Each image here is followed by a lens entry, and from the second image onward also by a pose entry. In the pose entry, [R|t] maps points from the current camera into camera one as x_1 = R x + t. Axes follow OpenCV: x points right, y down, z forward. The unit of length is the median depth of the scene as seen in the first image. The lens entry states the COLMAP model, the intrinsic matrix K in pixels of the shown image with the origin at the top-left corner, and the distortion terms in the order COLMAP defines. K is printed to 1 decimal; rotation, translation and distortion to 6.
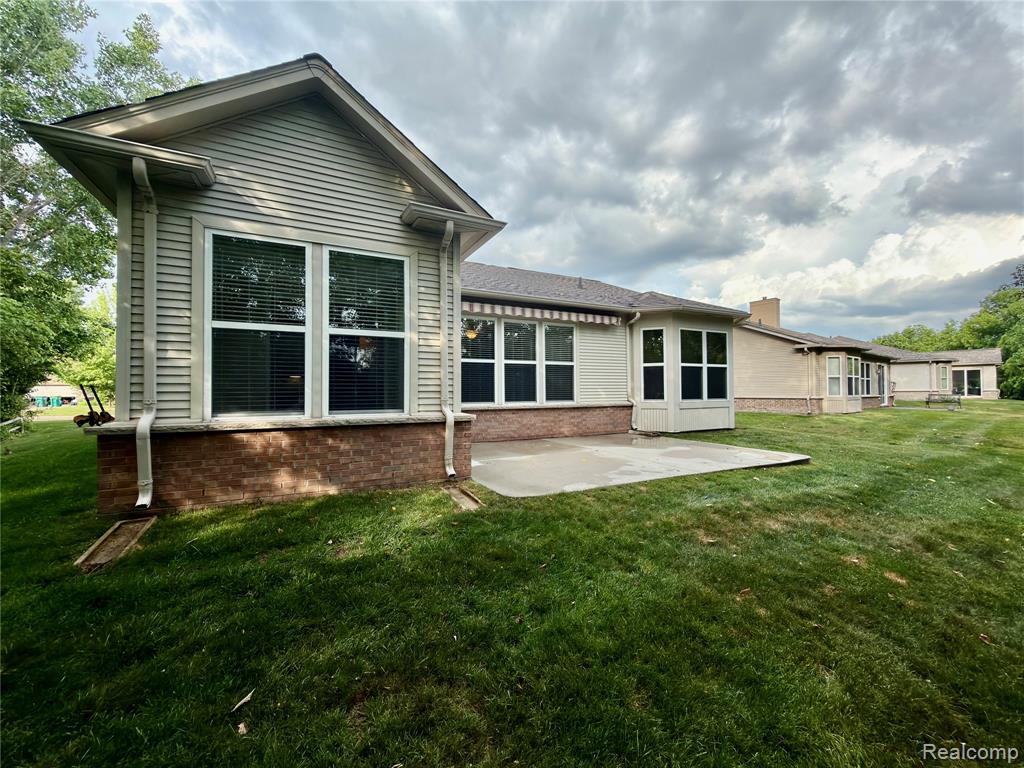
lens RADIAL K [[407.4, 0, 509.0], [0, 407.4, 378.5], [0, 0, 1]] dist [0.000873, 0.000598]
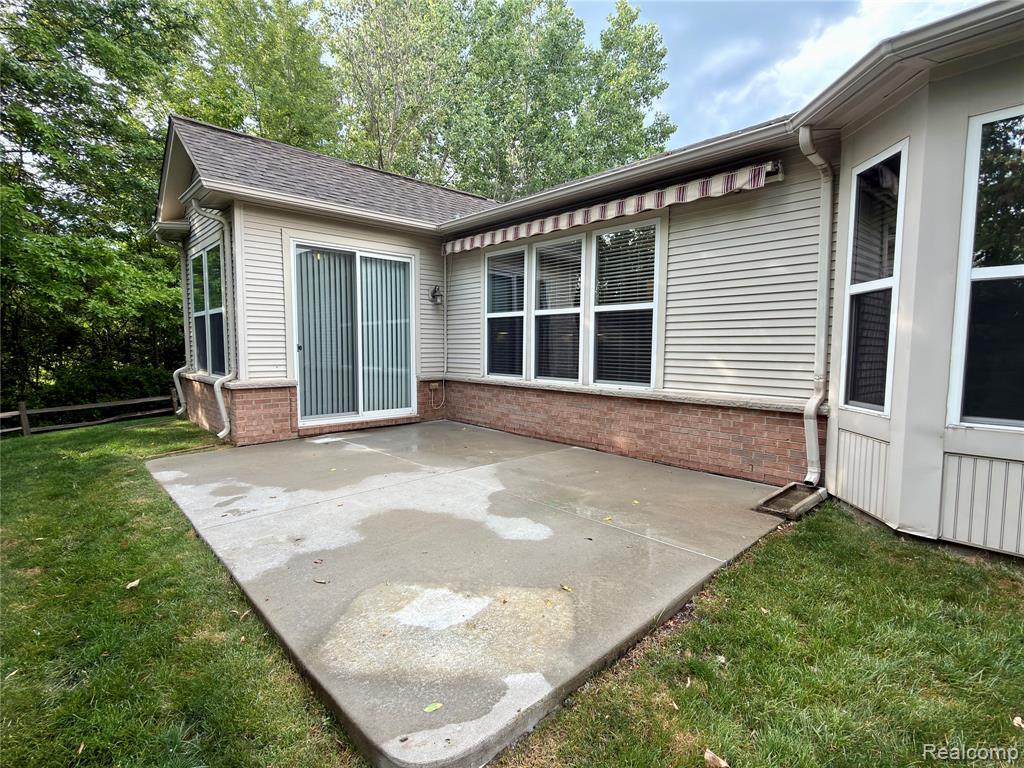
lens RADIAL K [[499.8, 0, 516.4], [0, 499.8, 389.1], [0, 0, 1]] dist [0.006091, 0.001999]
pose [[0.301100, 0.085683, -0.949735, 0.671035], [0.014699, 0.995420, 0.094465, 0.002740], [0.953479, -0.042404, 0.298461, 0.689298]]
